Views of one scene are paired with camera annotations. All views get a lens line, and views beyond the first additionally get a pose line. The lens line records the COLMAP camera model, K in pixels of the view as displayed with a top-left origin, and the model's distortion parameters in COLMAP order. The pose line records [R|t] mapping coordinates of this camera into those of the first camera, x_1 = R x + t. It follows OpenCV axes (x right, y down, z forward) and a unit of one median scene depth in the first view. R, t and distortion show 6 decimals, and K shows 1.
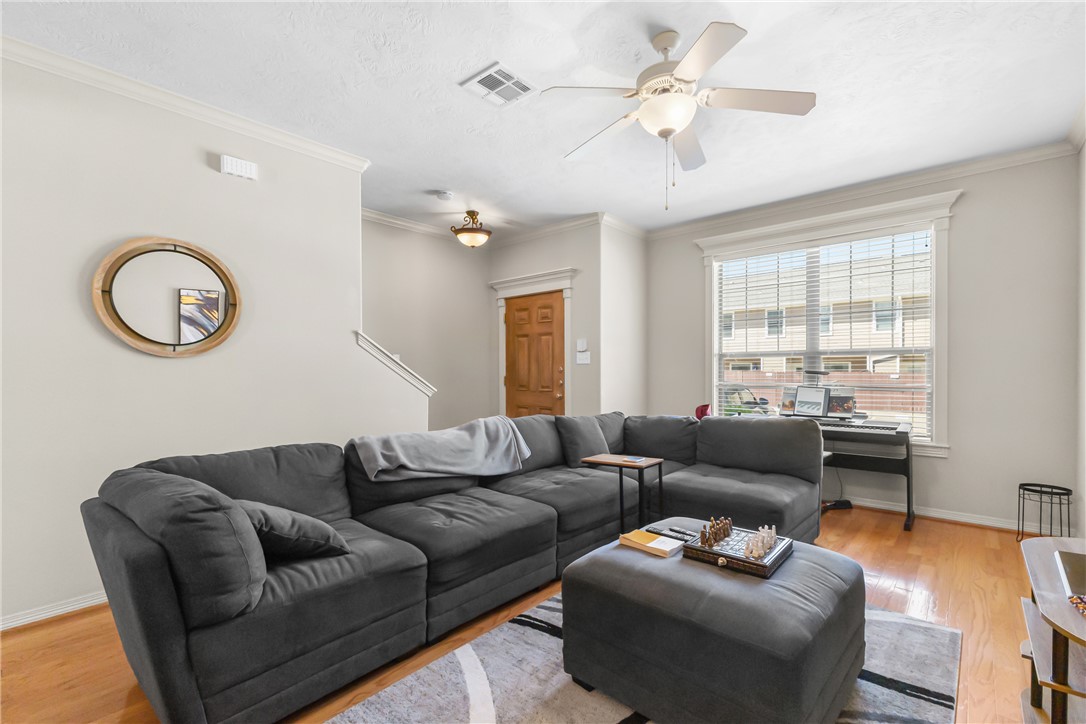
lens RADIAL K [[472.5, 0, 550.1], [0, 472.5, 372.0], [0, 0, 1]] dist [0.010796, -0.000274]
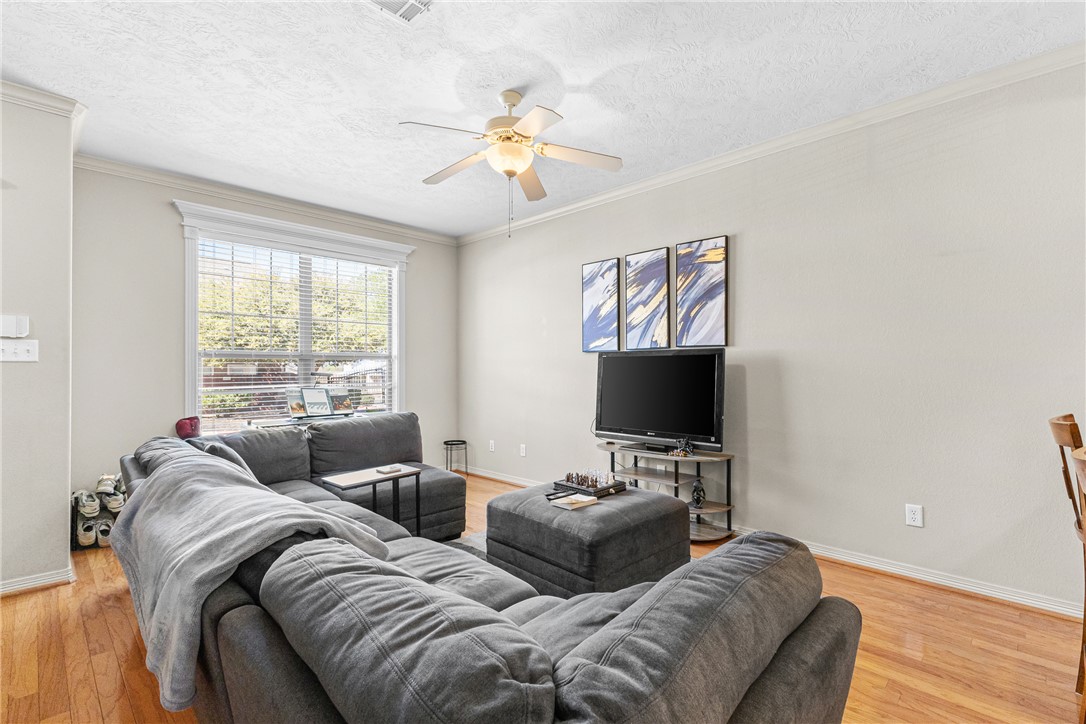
lens RADIAL K [[472.5, 0, 550.1], [0, 472.5, 372.0], [0, 0, 1]] dist [0.010796, -0.000274]
pose [[0.086031, -0.002515, 0.996289, -0.472196], [0.005481, 0.999983, 0.002051, -0.003609], [-0.996277, 0.005284, 0.086044, 0.408461]]
